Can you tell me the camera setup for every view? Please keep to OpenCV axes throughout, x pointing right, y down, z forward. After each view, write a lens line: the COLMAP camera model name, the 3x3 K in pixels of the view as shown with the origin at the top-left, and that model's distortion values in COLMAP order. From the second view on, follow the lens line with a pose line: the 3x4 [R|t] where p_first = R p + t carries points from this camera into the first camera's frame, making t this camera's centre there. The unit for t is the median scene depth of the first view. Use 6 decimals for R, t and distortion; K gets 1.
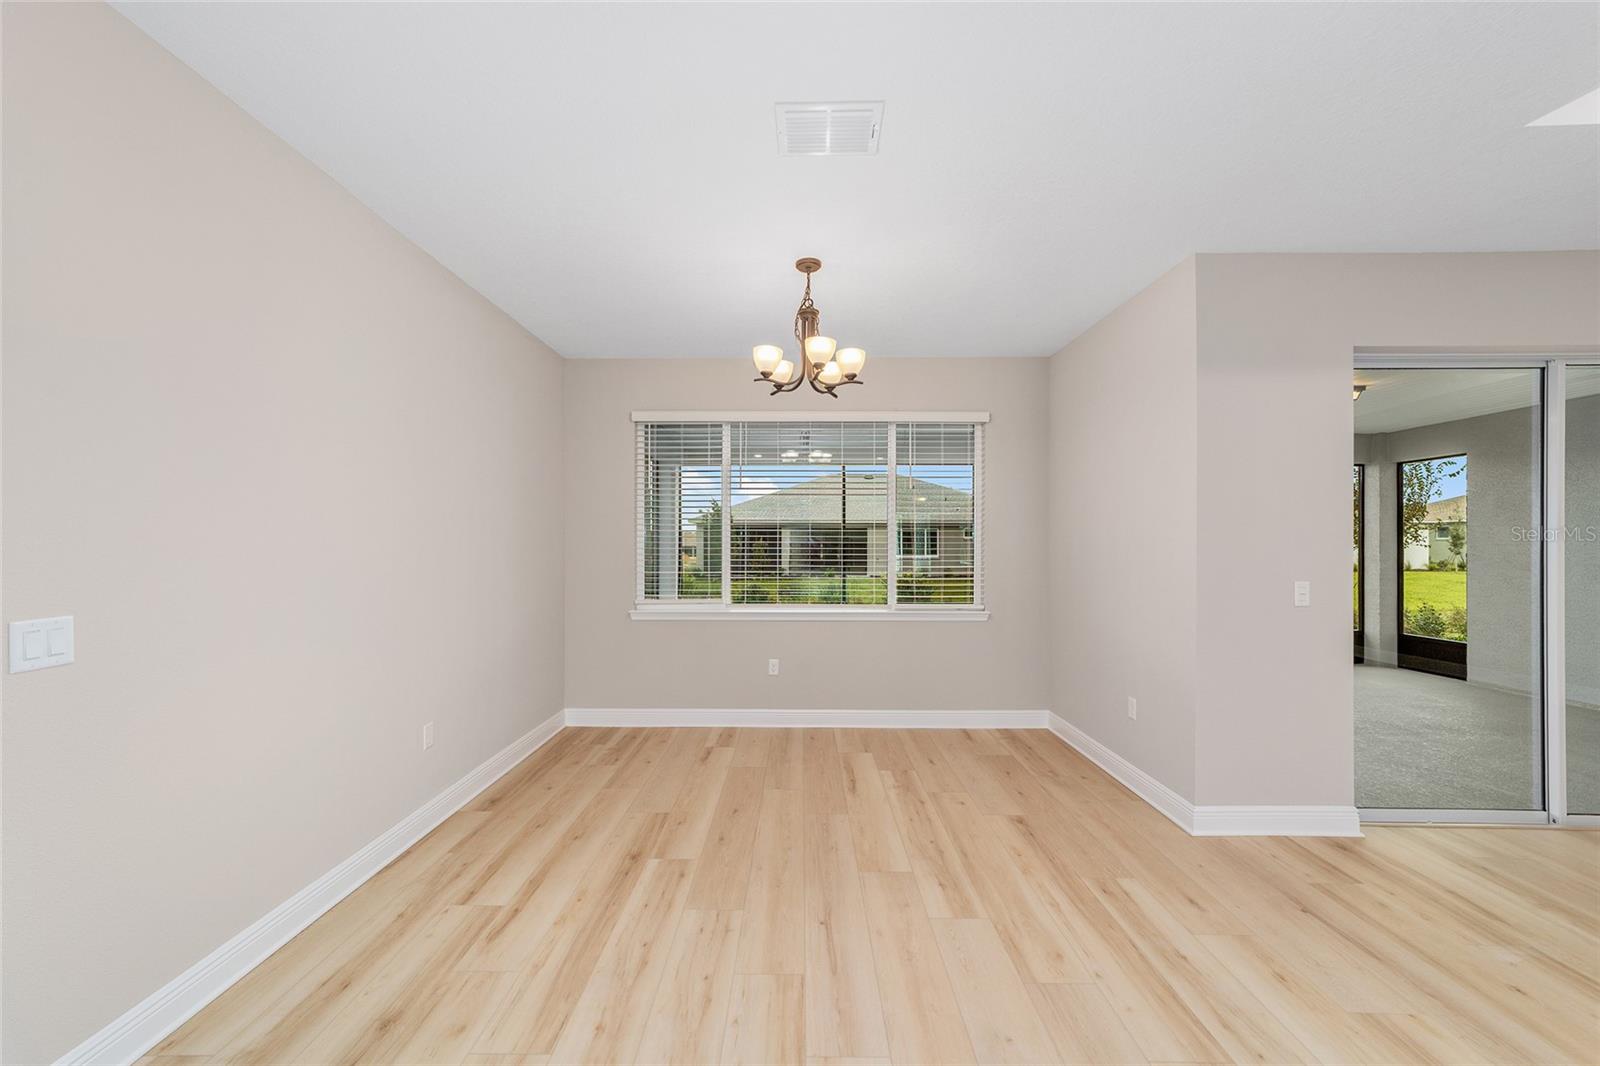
lens RADIAL K [[615.3, 0, 794.0], [0, 615.3, 538.8], [0, 0, 1]] dist [-0.011294, 0.005849]
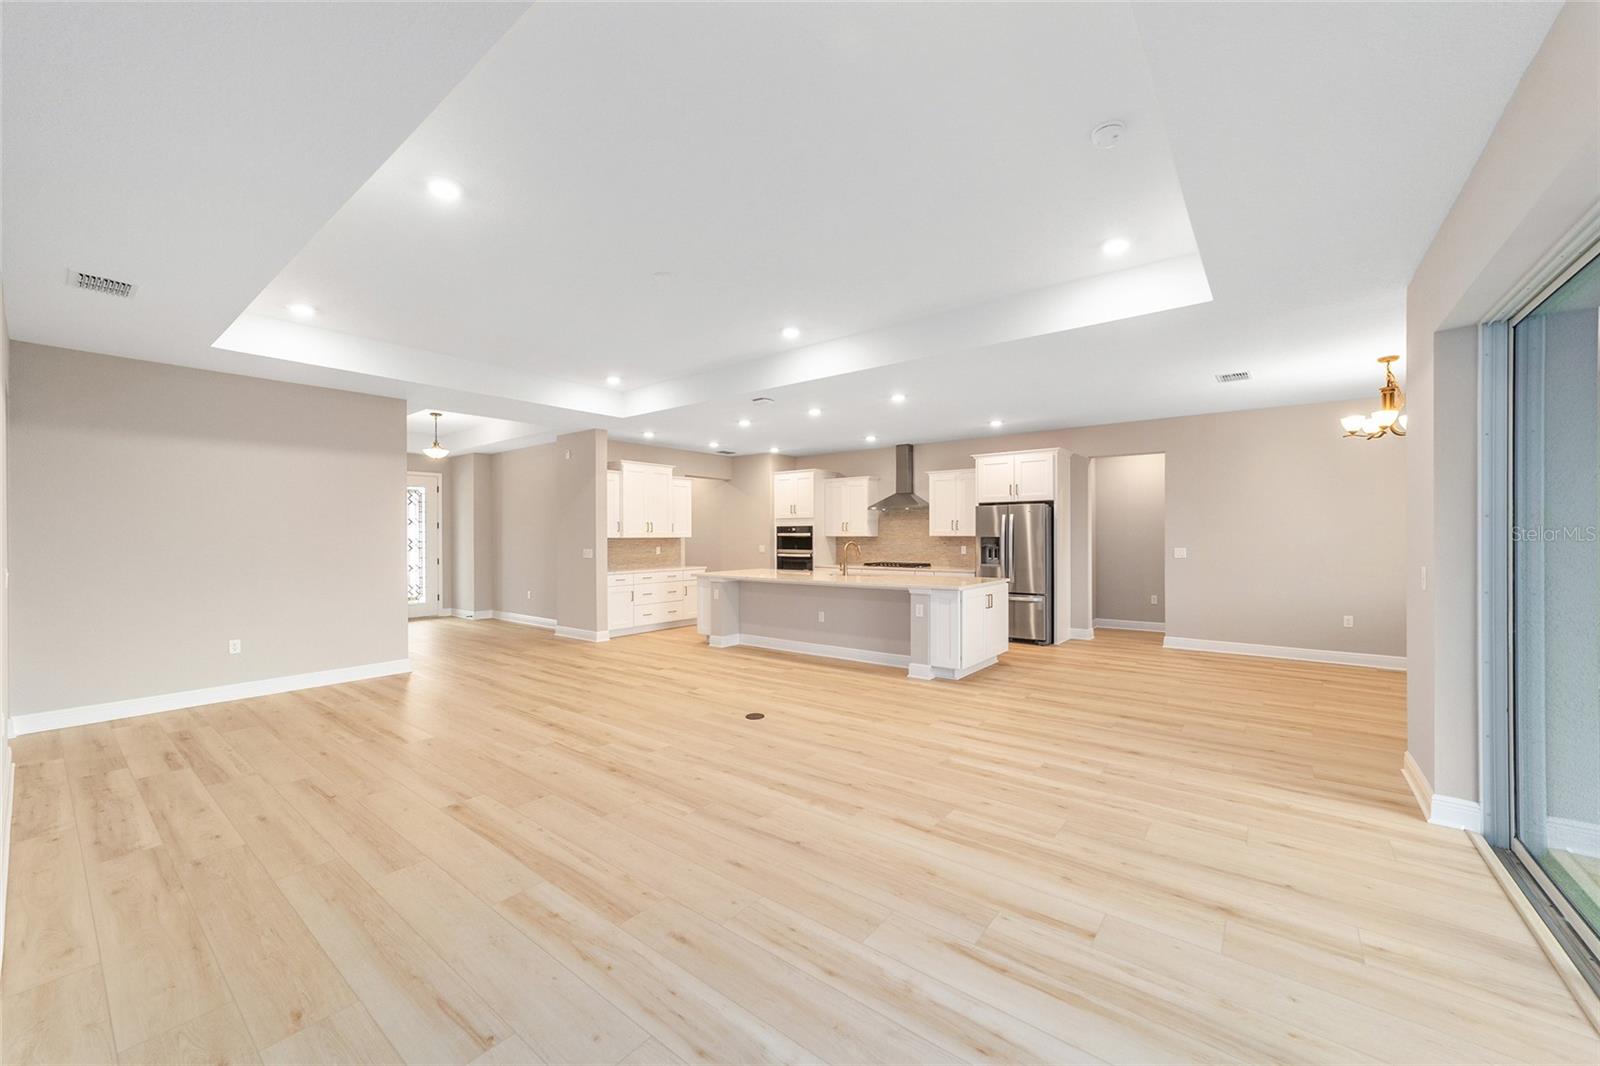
lens RADIAL K [[615.3, 0, 787.6], [0, 615.3, 537.1], [0, 0, 1]] dist [-0.011294, 0.005849]
pose [[-0.614813, 0.004630, -0.788659, 2.226831], [0.009868, 0.999950, -0.001822, 0.007134], [0.788611, -0.008902, -0.614828, 0.740583]]
